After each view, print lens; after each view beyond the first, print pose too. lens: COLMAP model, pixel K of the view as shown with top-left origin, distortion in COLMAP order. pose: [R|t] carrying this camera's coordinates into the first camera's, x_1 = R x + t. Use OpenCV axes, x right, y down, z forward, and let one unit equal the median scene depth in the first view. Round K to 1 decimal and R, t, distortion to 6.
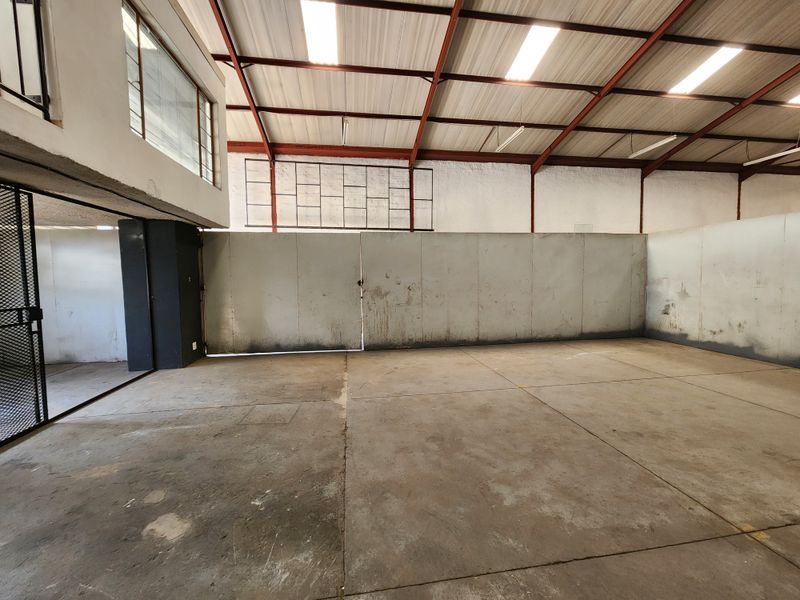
lens RADIAL K [[327.3, 0, 398.5], [0, 327.3, 291.3], [0, 0, 1]] dist [0.000284, -0.000616]
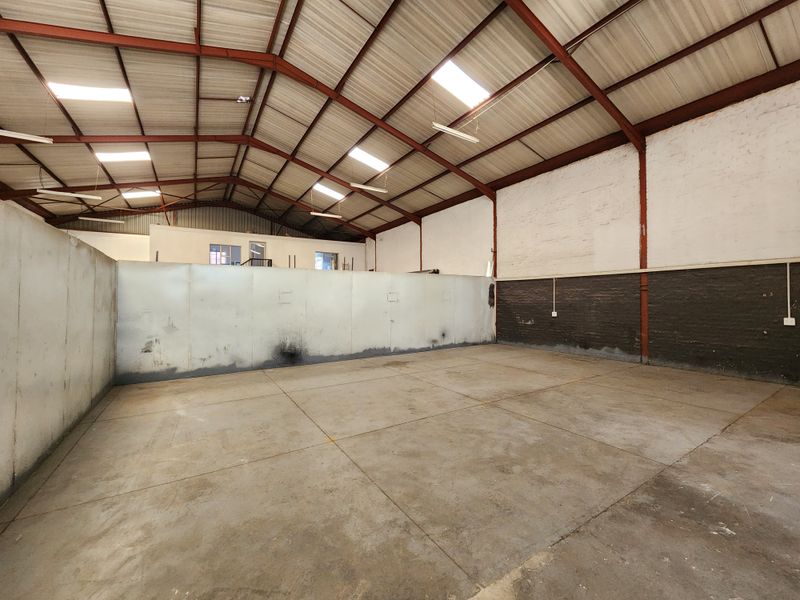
lens RADIAL K [[323.9, 0, 398.3], [0, 323.9, 293.5], [0, 0, 1]] dist [0.002717, -0.002841]
pose [[-0.392705, 0.034827, 0.919005, -0.483472], [0.054120, 0.998426, -0.014711, -0.069617], [-0.918071, 0.043959, -0.393971, 1.141535]]
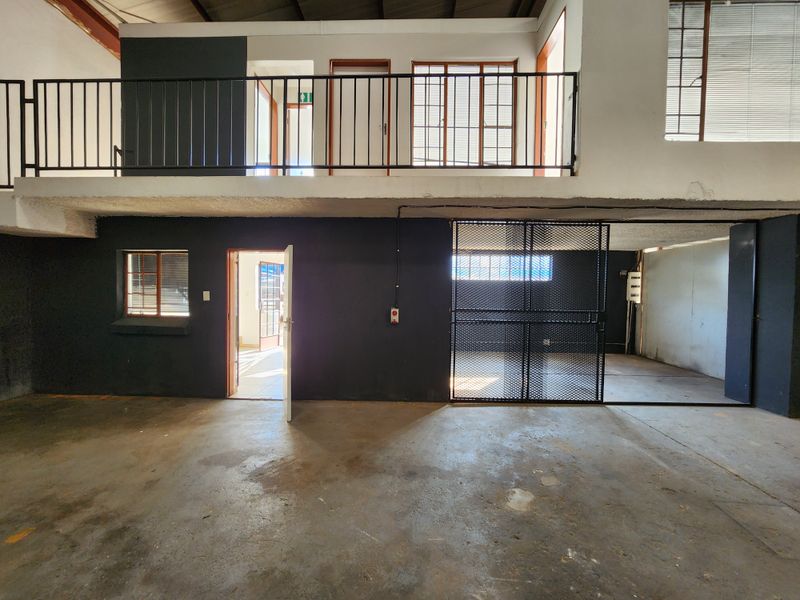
lens RADIAL K [[324.5, 0, 400.8], [0, 324.5, 297.4], [0, 0, 1]] dist [-0.000701, -0.000621]
pose [[-0.176859, 0.041364, -0.983367, 0.228714], [-0.054902, 0.997146, 0.051817, -0.025418], [0.982704, 0.063153, -0.174083, 0.326219]]
